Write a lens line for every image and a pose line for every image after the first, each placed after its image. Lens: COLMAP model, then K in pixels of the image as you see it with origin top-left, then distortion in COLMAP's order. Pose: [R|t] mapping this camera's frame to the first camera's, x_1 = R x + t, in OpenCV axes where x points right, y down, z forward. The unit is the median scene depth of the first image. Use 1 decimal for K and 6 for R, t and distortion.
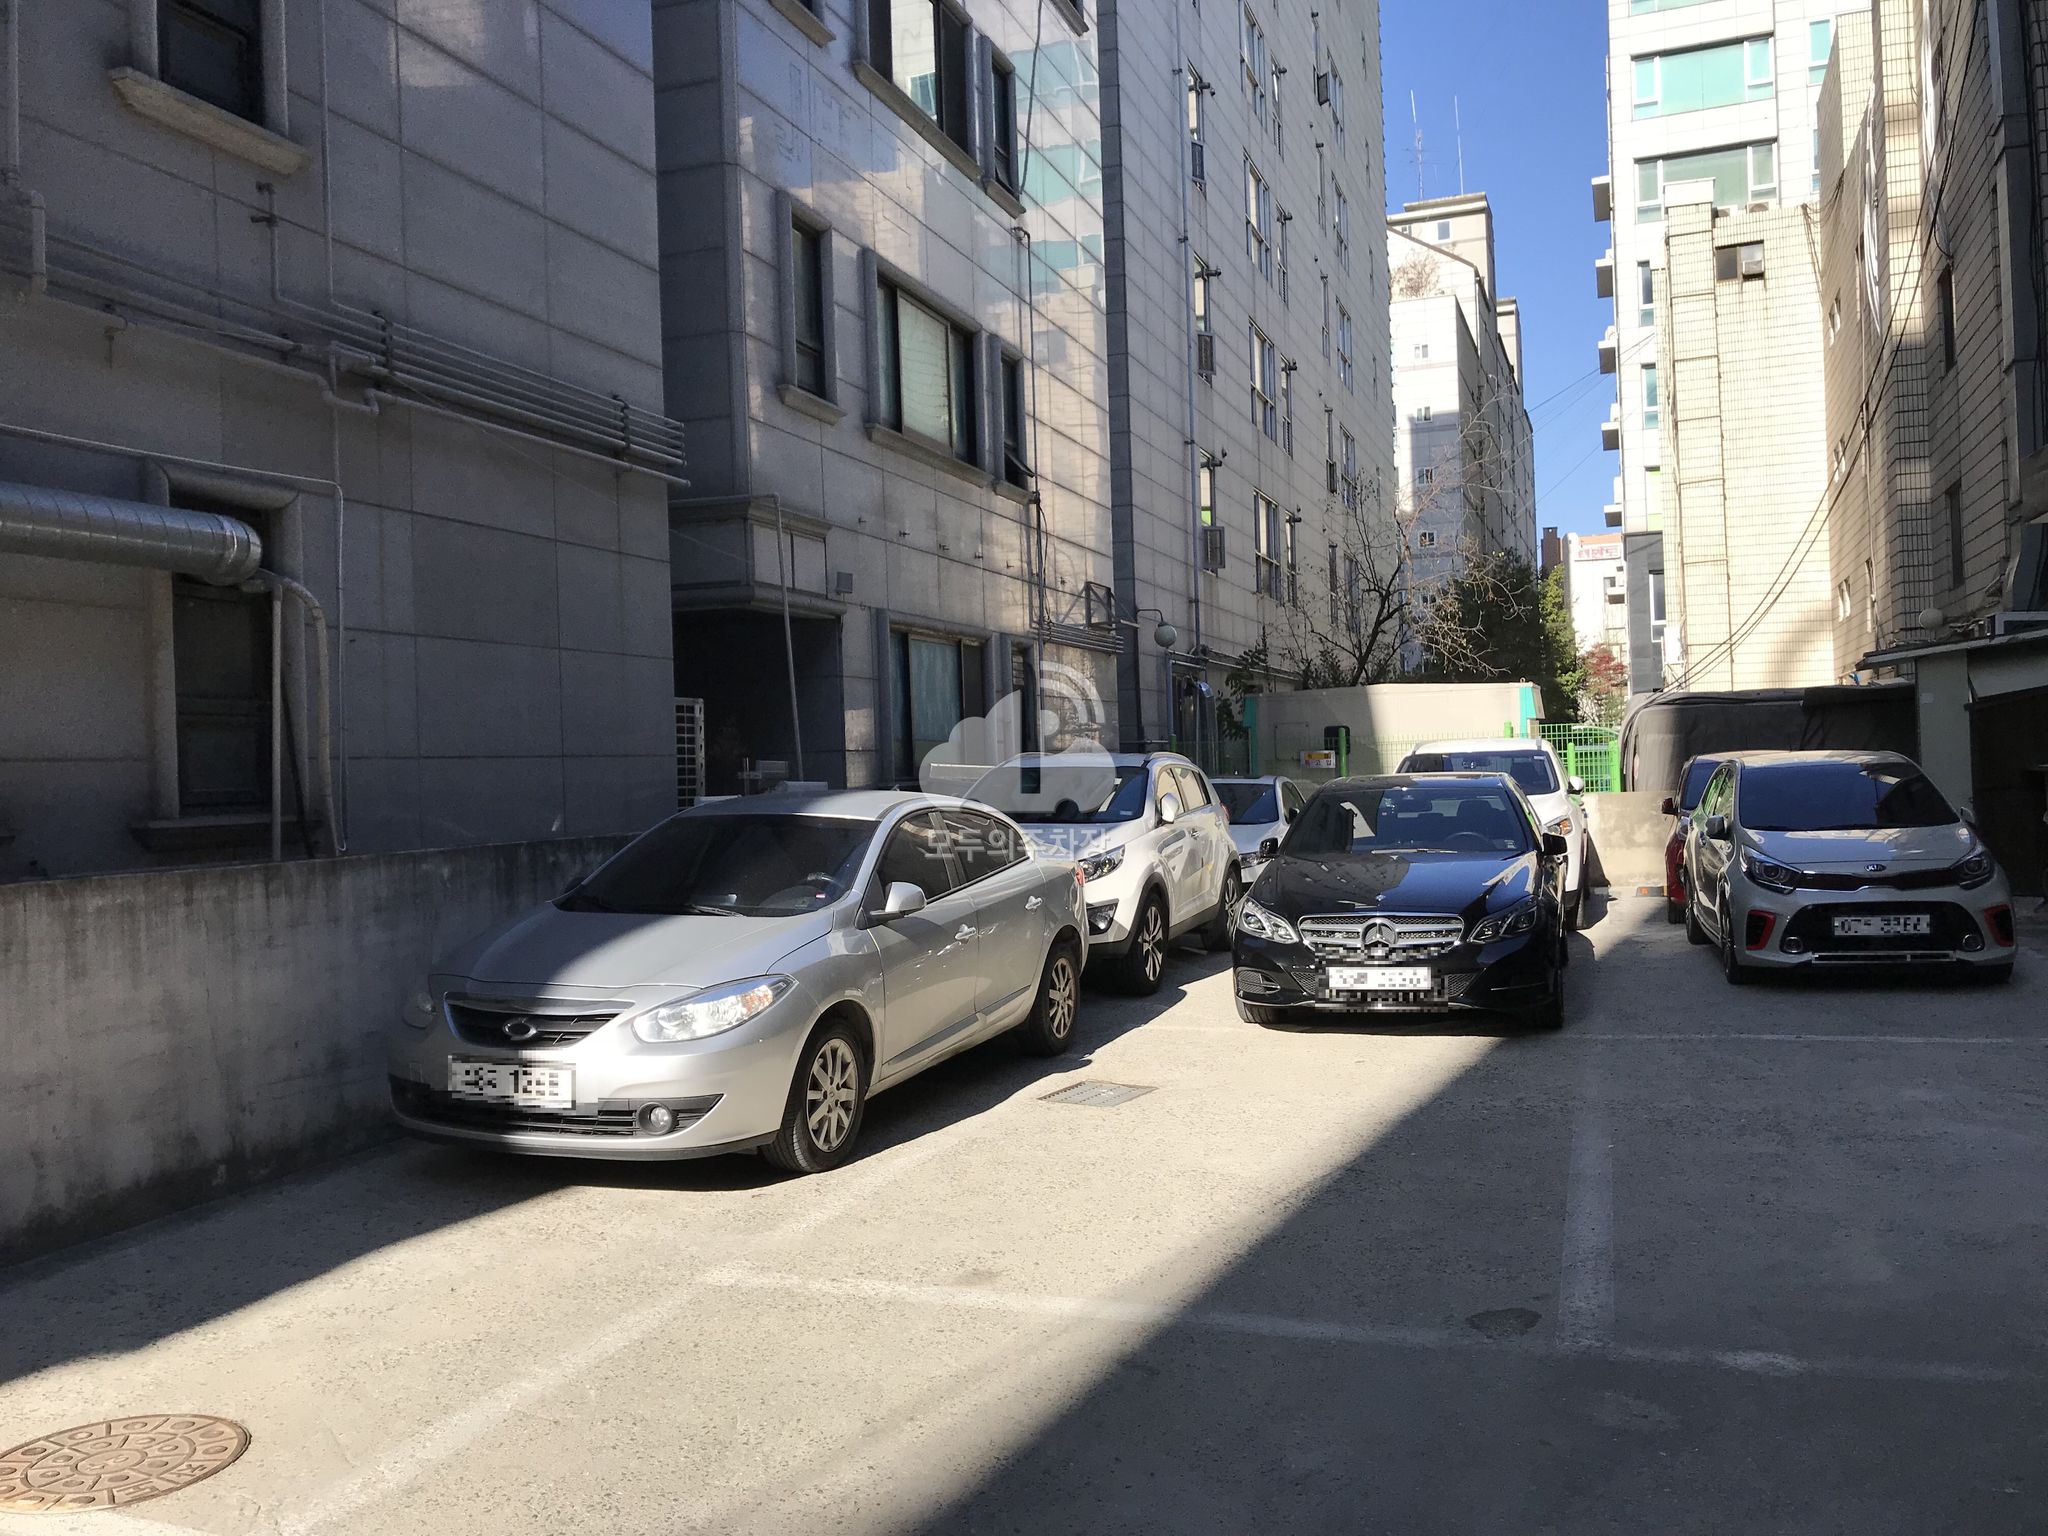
lens RADIAL K [[1650.5, 0, 1024.0], [0, 1650.5, 768.0], [0, 0, 1]] dist [0.011235, 0.006012]
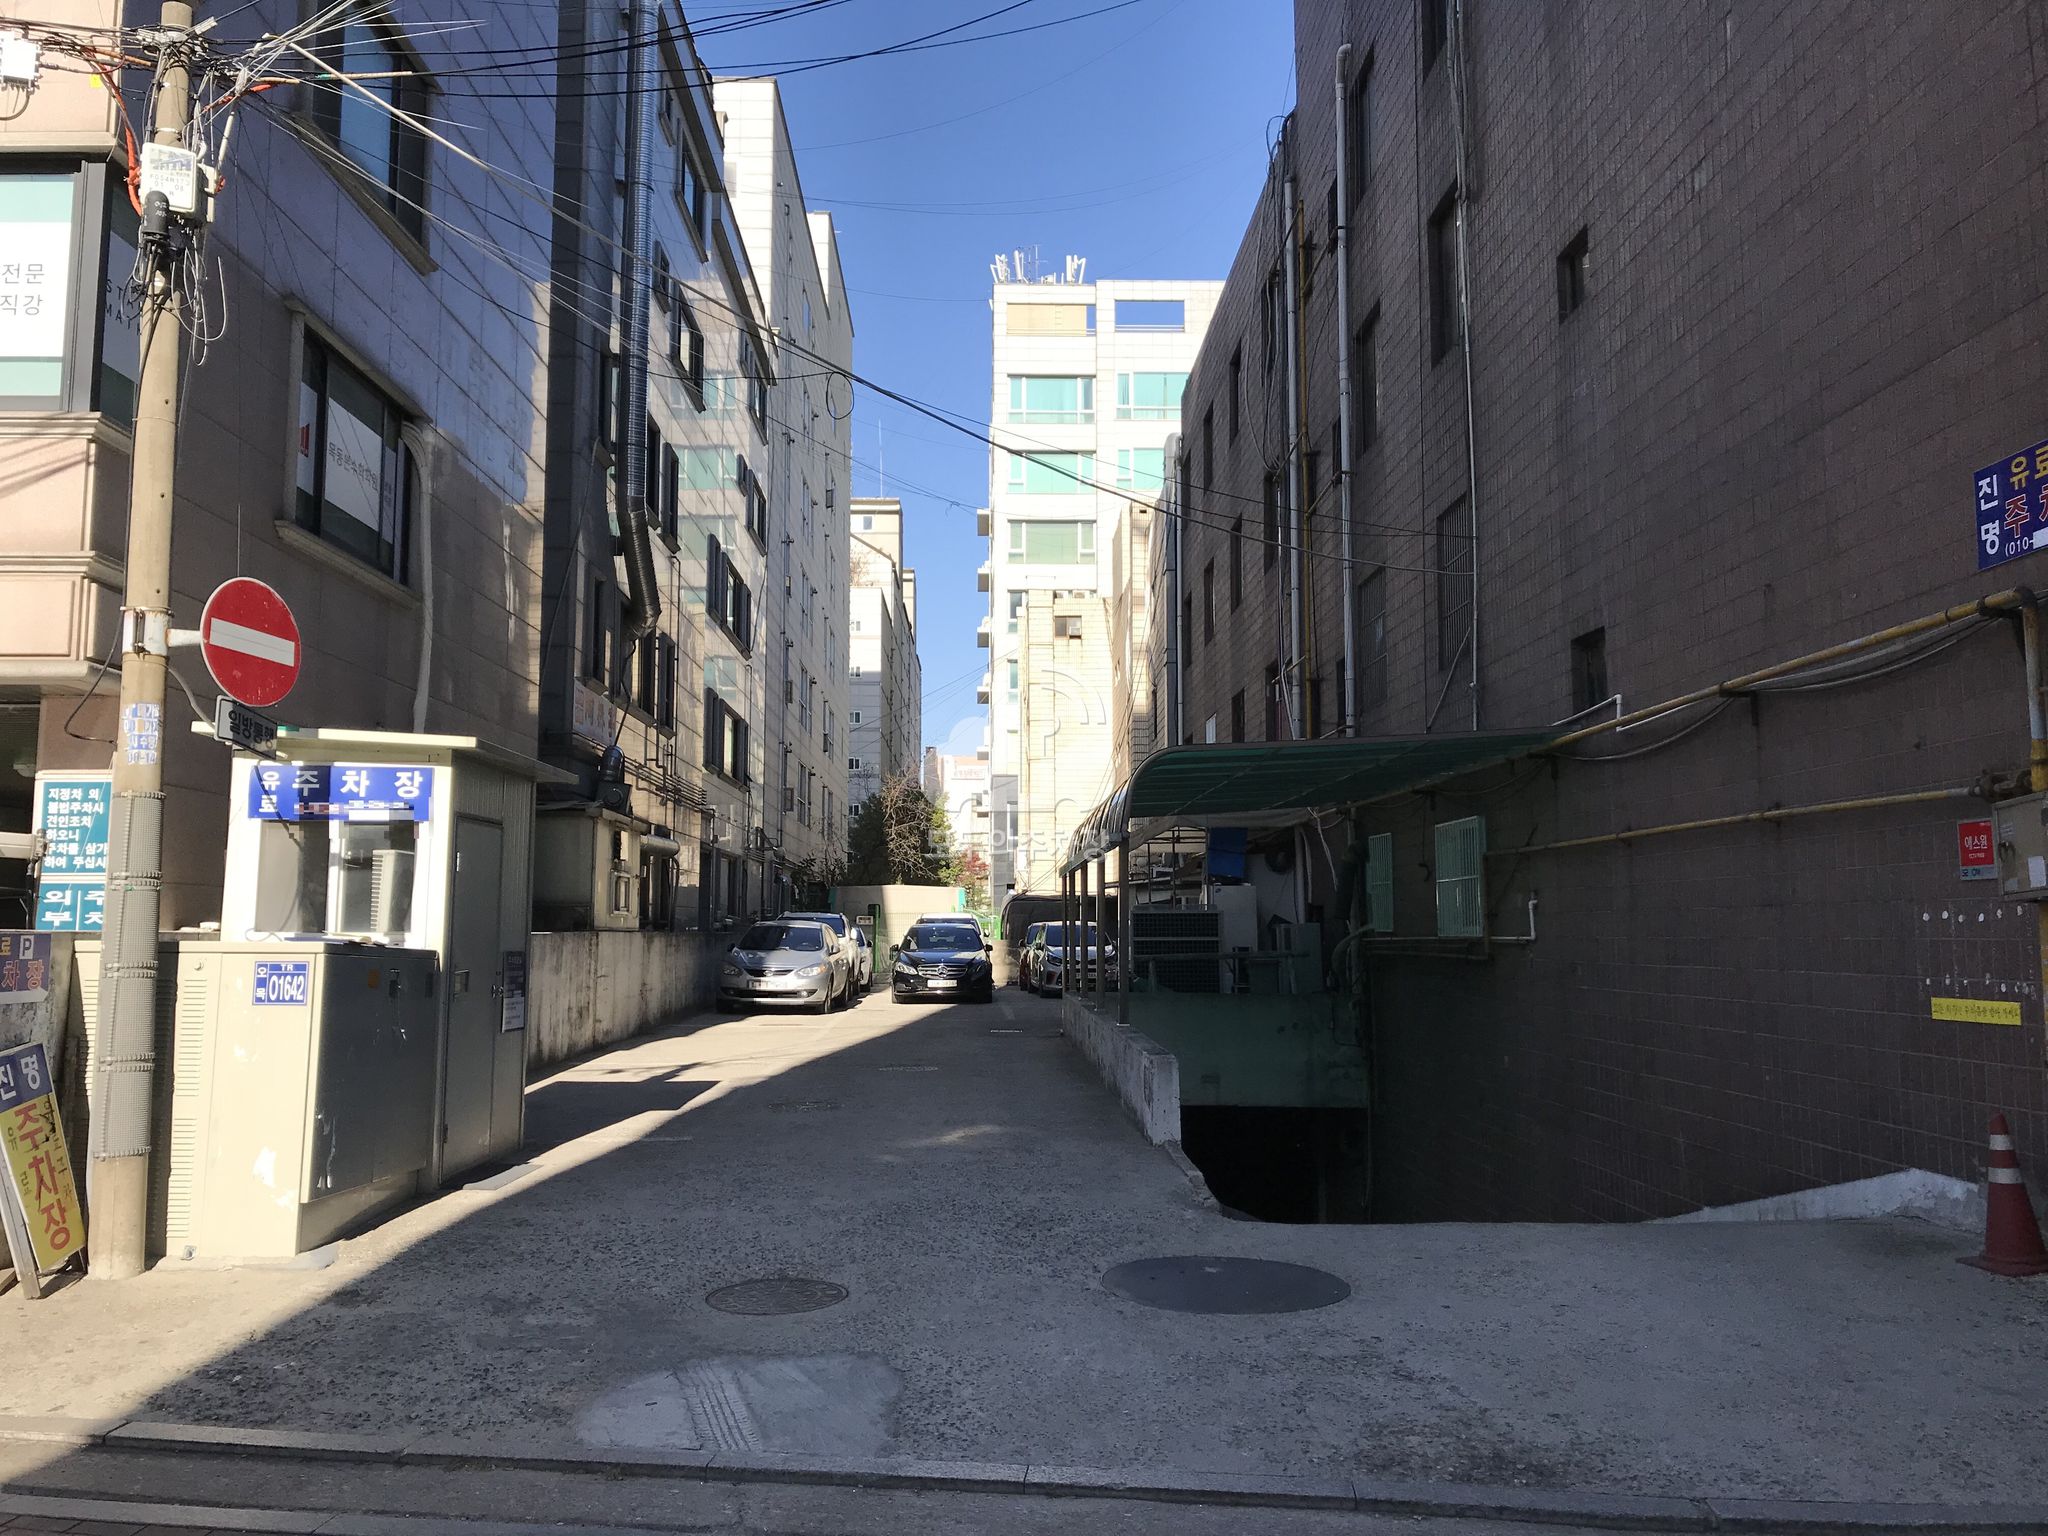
lens RADIAL K [[1650.5, 0, 1024.0], [0, 1650.5, 768.0], [0, 0, 1]] dist [0.011235, 0.006012]
pose [[0.927789, 0.073590, 0.365775, -0.134112], [-0.035499, 0.993319, -0.109804, 0.008413], [-0.371412, 0.088890, 0.924203, -0.330282]]
